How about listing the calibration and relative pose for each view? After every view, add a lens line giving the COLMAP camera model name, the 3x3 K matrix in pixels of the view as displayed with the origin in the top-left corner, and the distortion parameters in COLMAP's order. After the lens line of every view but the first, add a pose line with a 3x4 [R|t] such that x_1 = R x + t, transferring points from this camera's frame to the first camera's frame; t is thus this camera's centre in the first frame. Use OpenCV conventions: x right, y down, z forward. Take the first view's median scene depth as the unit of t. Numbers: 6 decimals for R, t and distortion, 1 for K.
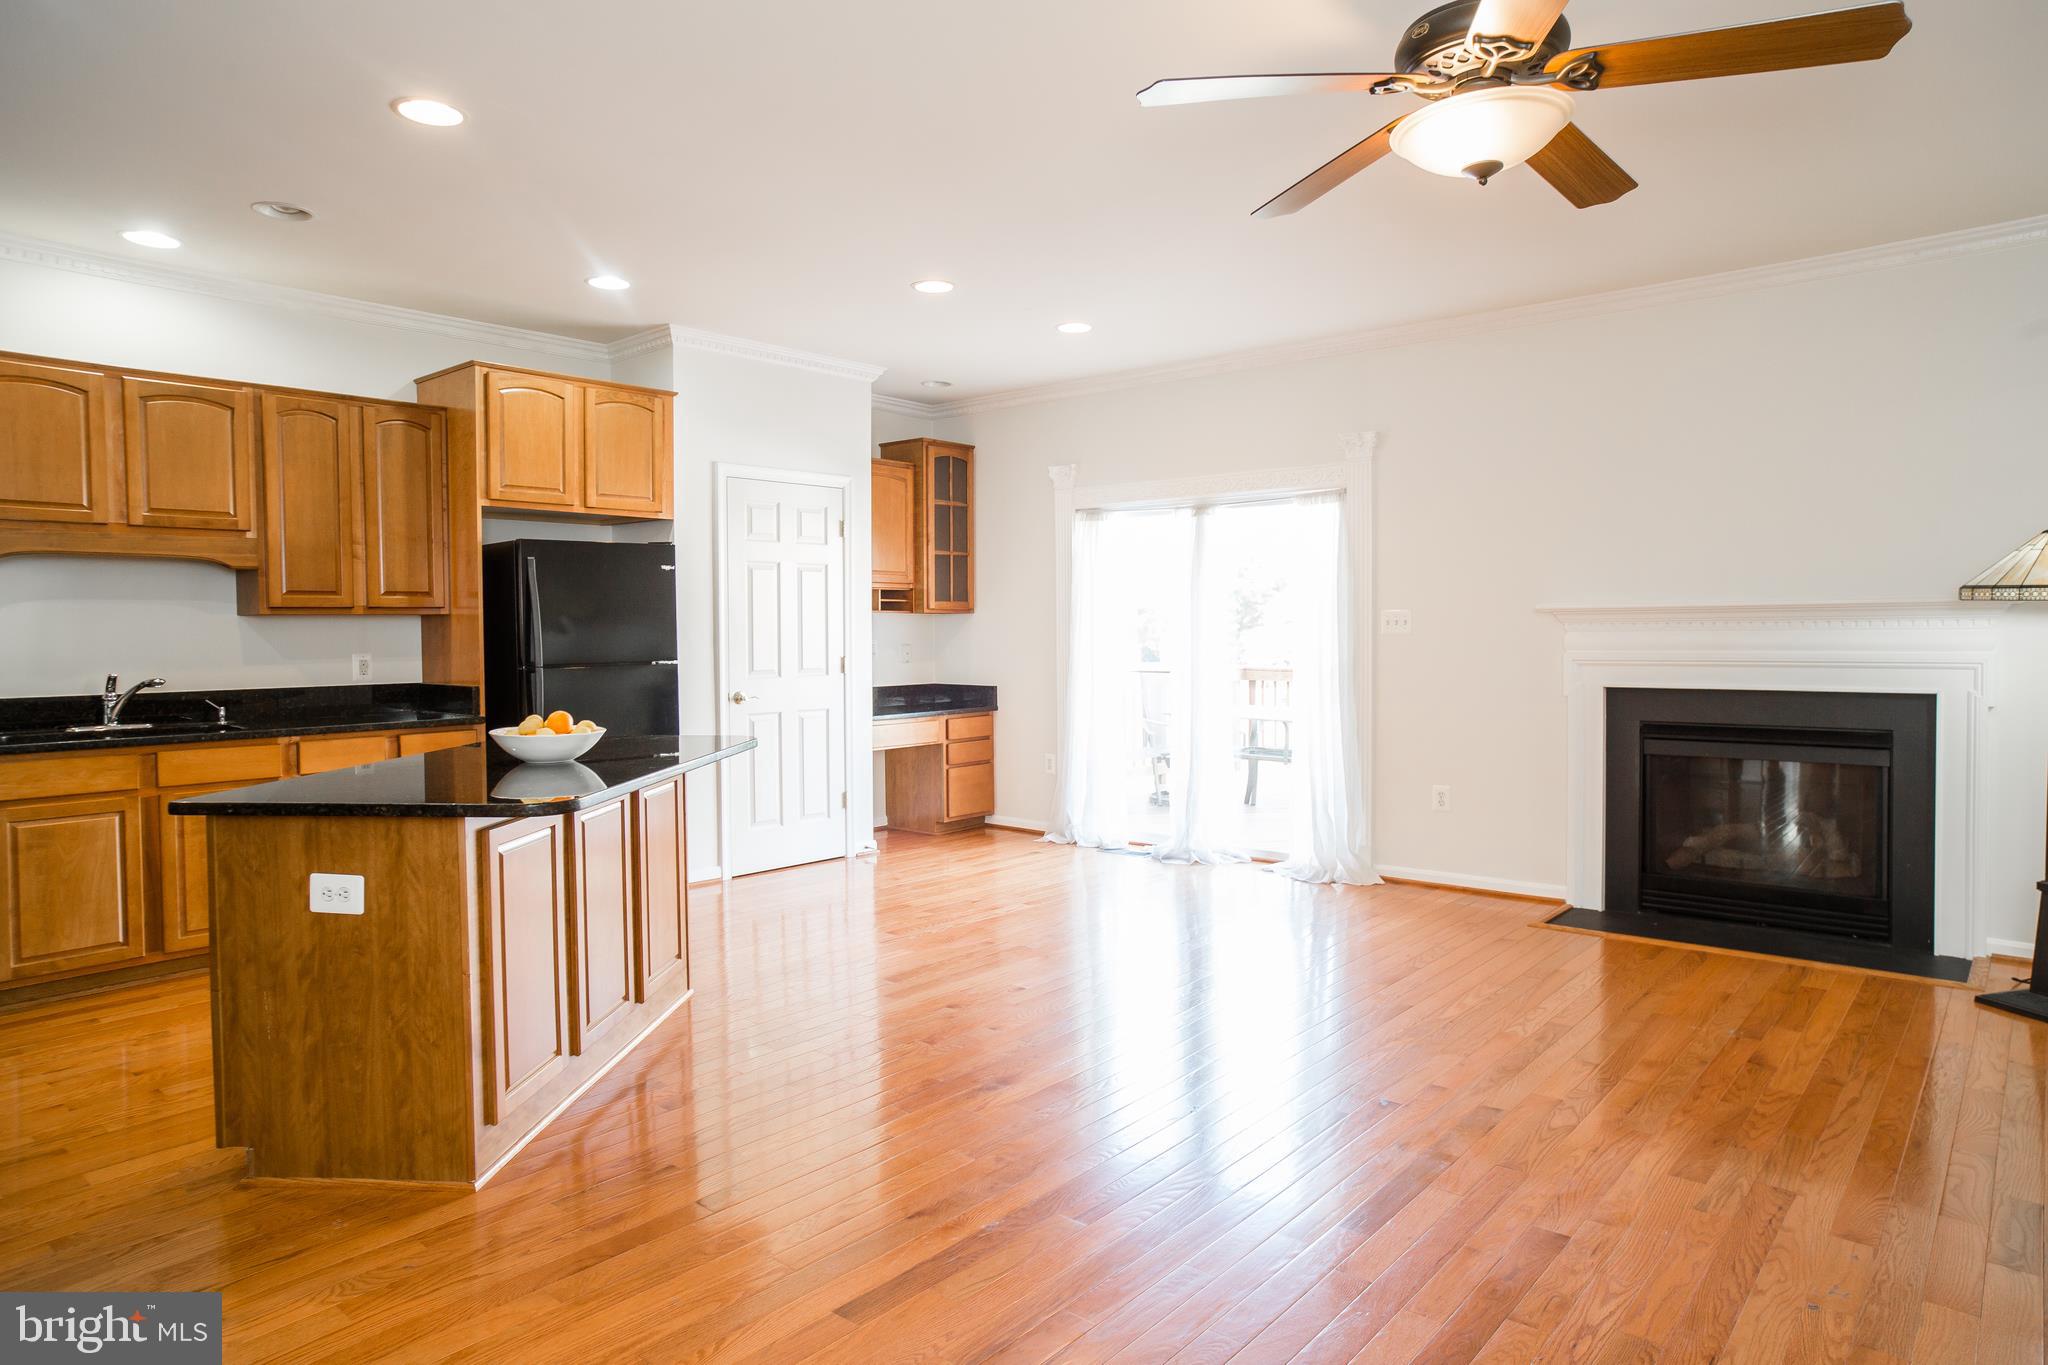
lens RADIAL K [[1240.5, 0, 1045.1], [0, 1240.5, 662.1], [0, 0, 1]] dist [-0.075174, 0.065221]
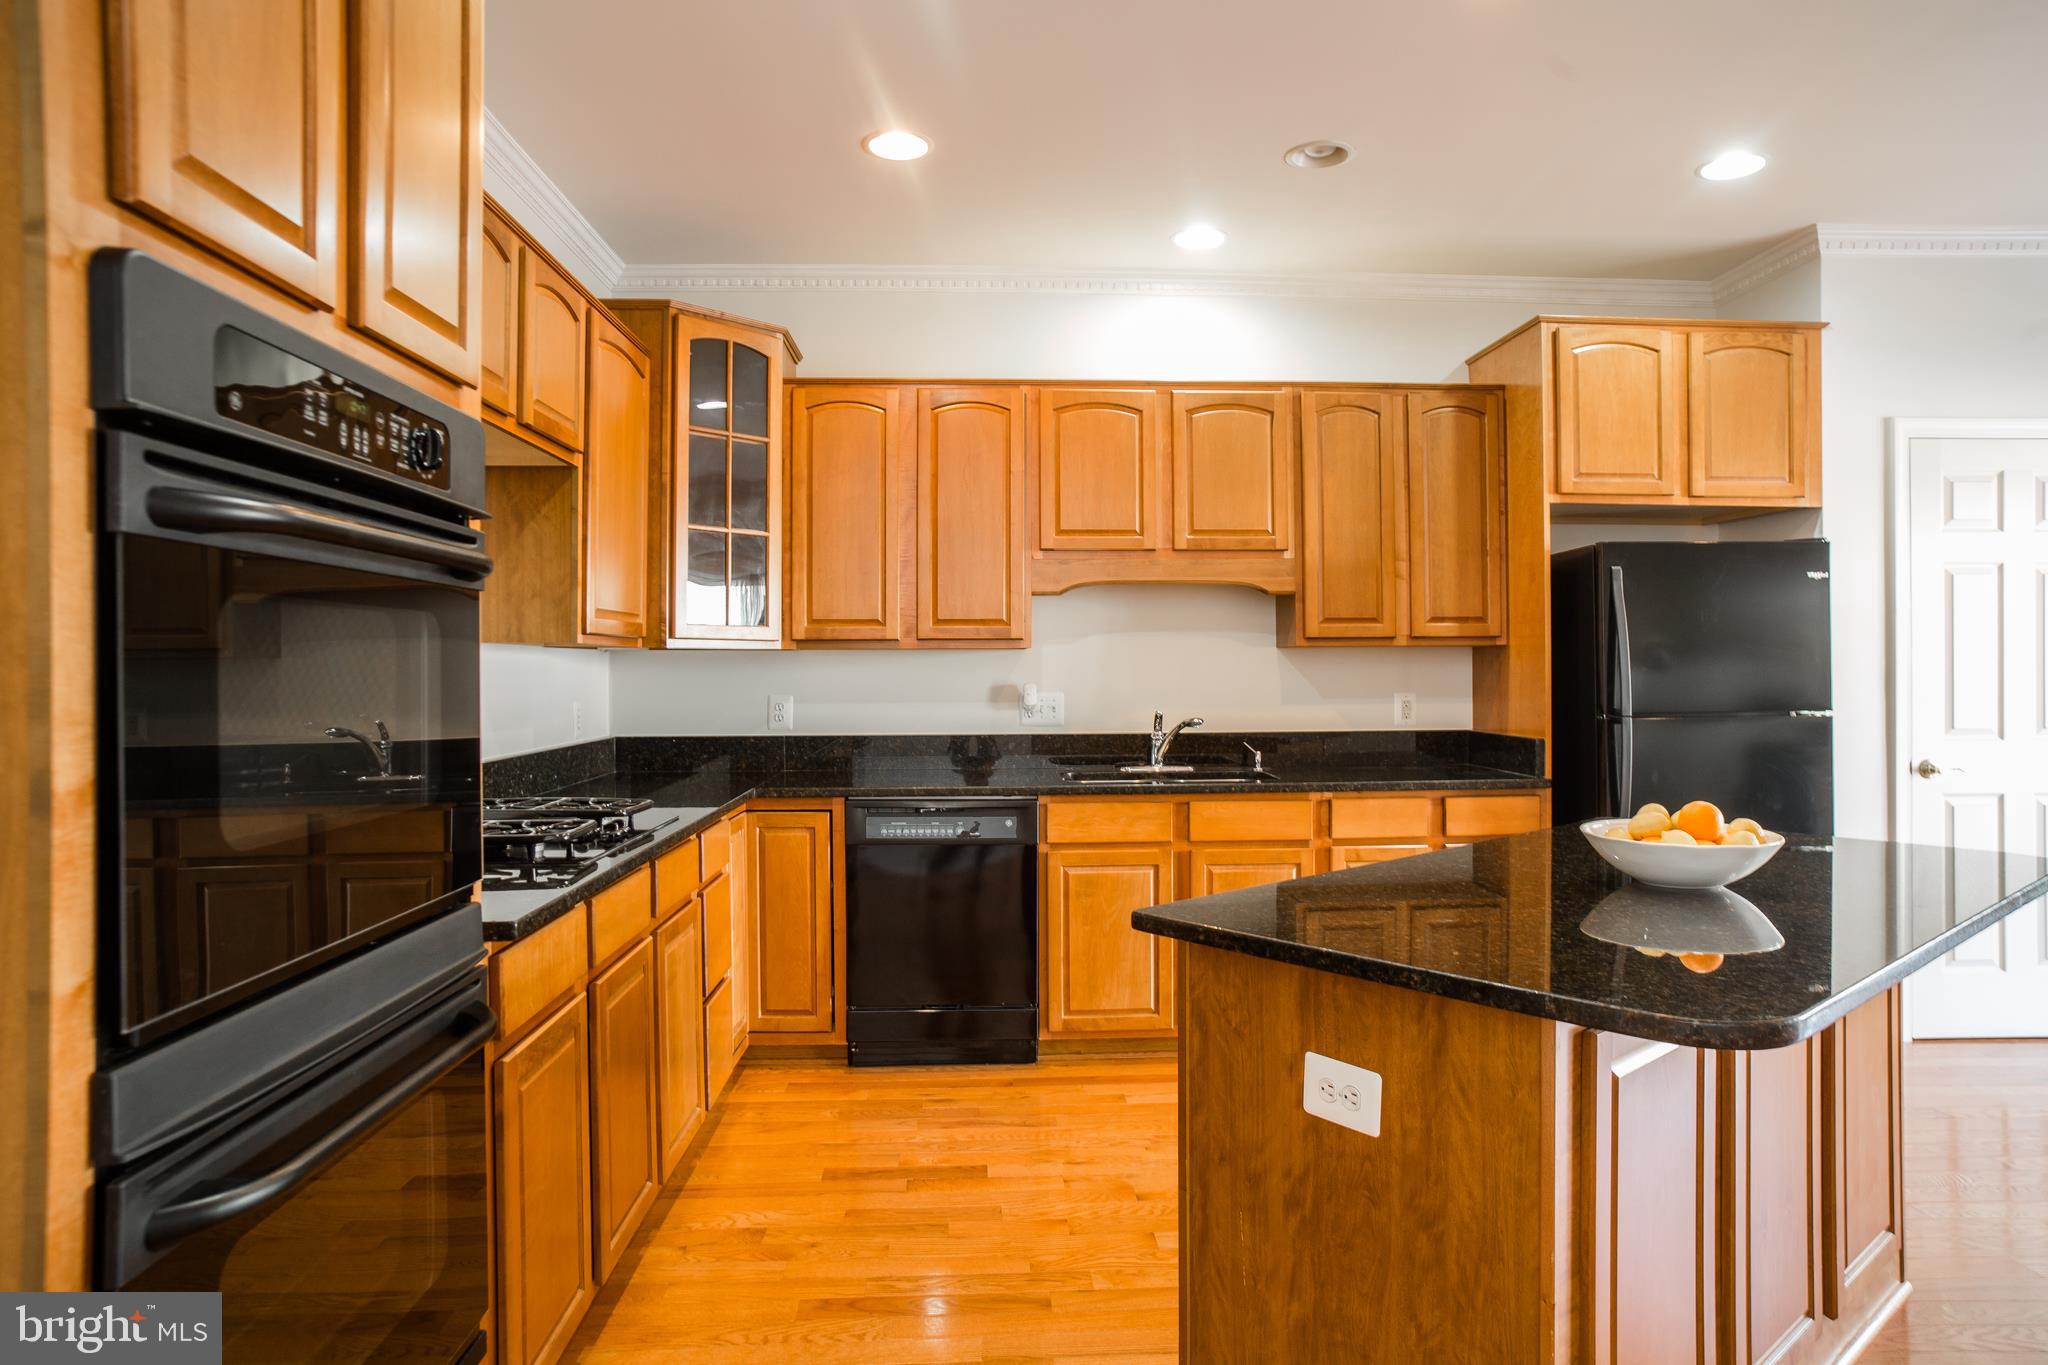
lens RADIAL K [[1240.5, 0, 1041.3], [0, 1240.5, 665.8], [0, 0, 1]] dist [-0.075174, 0.065221]
pose [[0.692903, 0.001133, -0.721030, -0.135696], [-0.021519, 0.999586, -0.019109, -0.004779], [0.720710, 0.028757, 0.692640, 0.256478]]
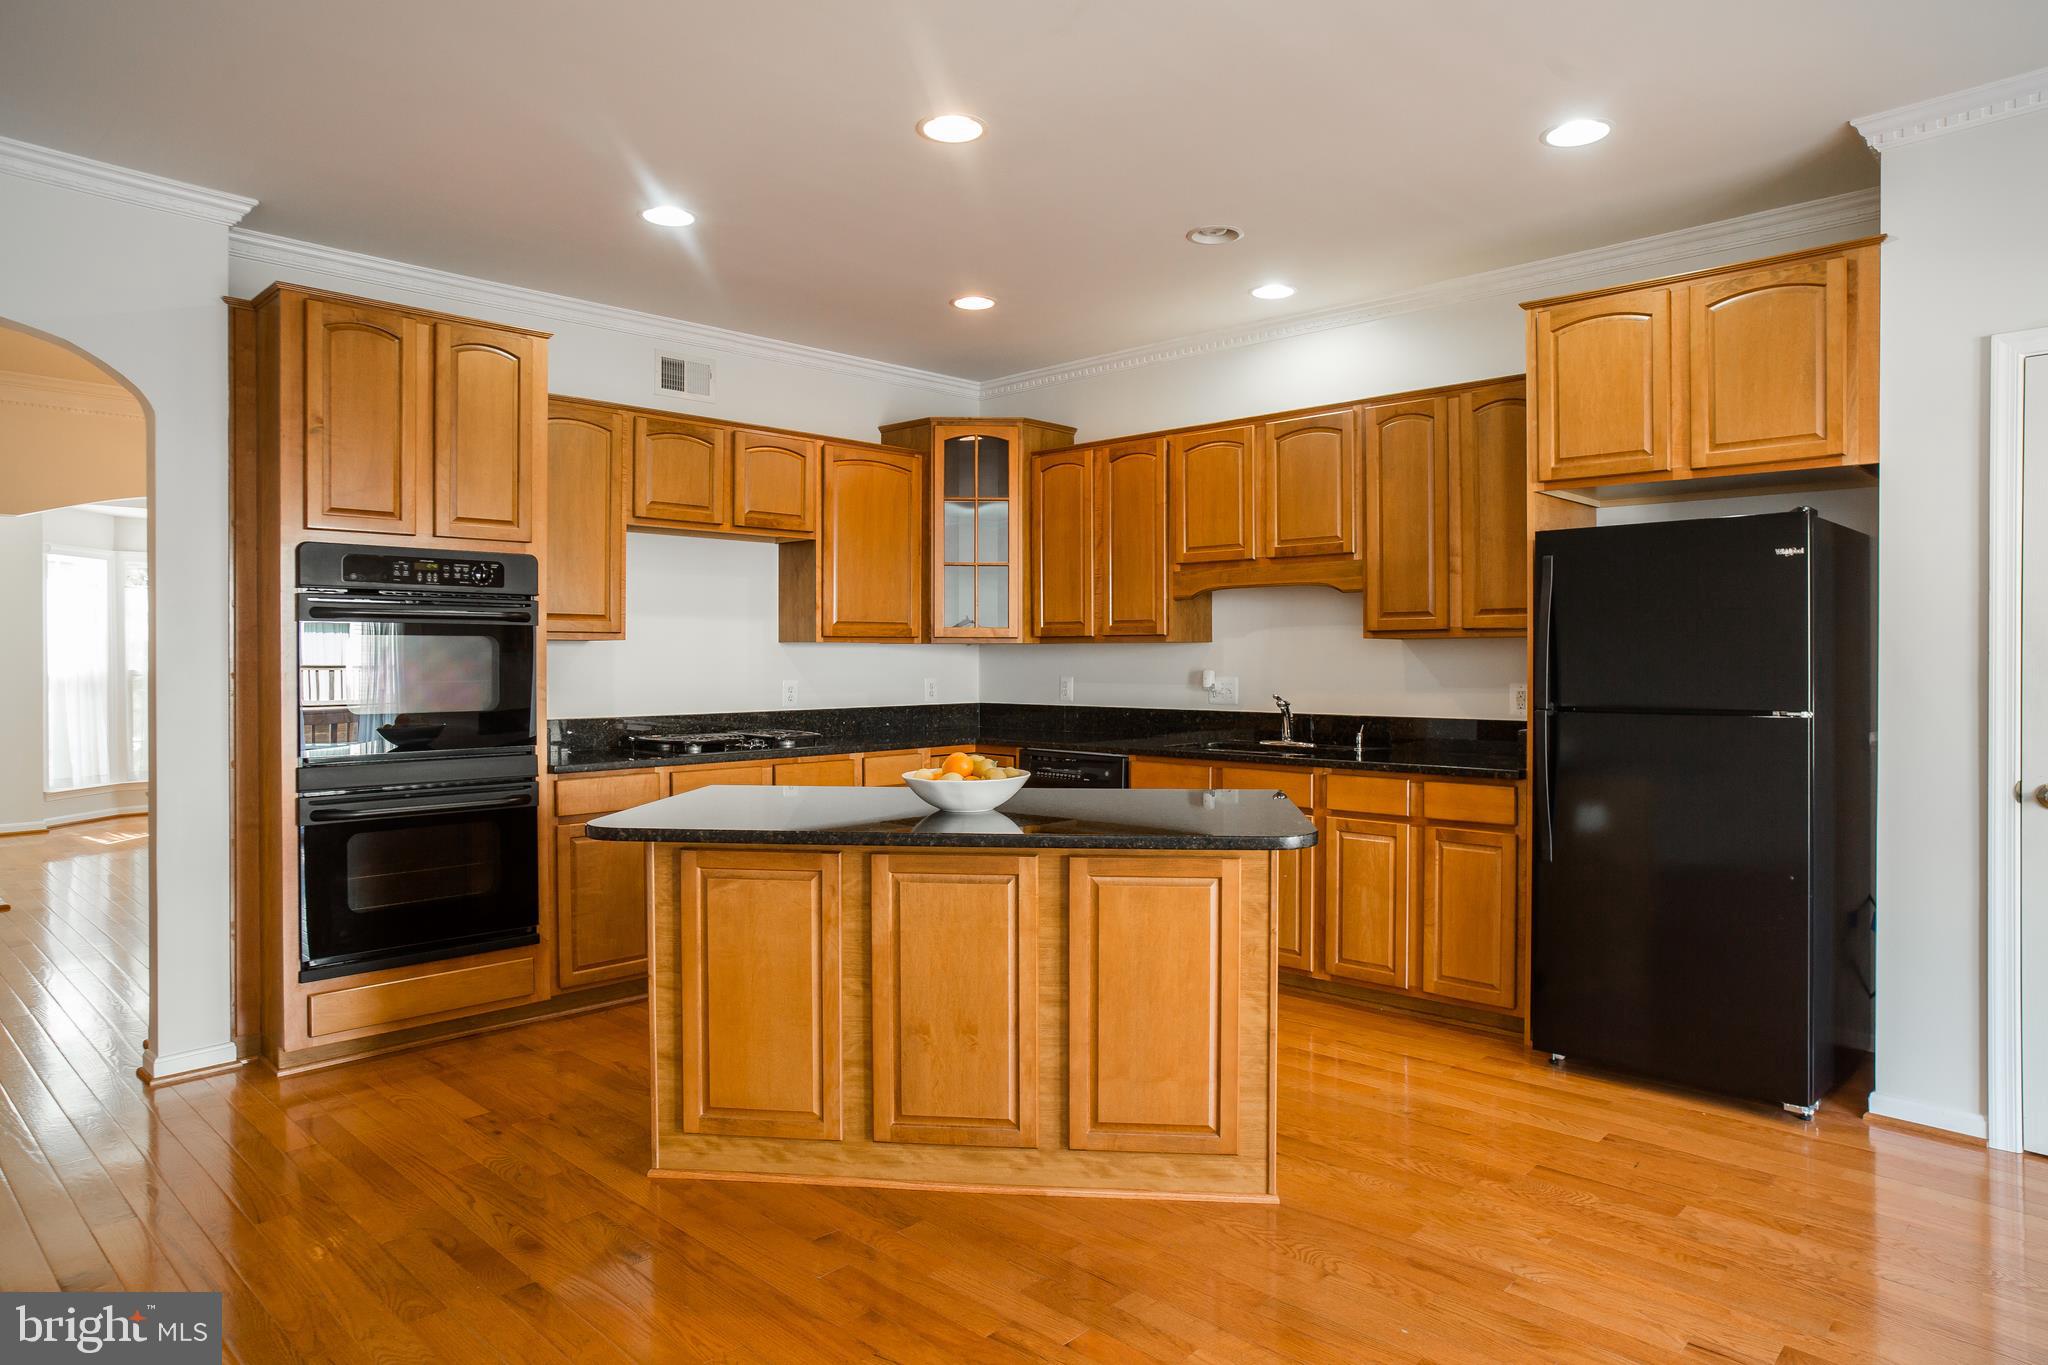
lens RADIAL K [[1240.5, 0, 1035.2], [0, 1240.5, 667.9], [0, 0, 1]] dist [-0.075174, 0.065221]
pose [[-0.054063, 0.014846, -0.998427, 0.329676], [-0.028306, 0.999465, 0.016394, -0.024365], [0.998136, 0.029148, -0.053613, 0.777346]]
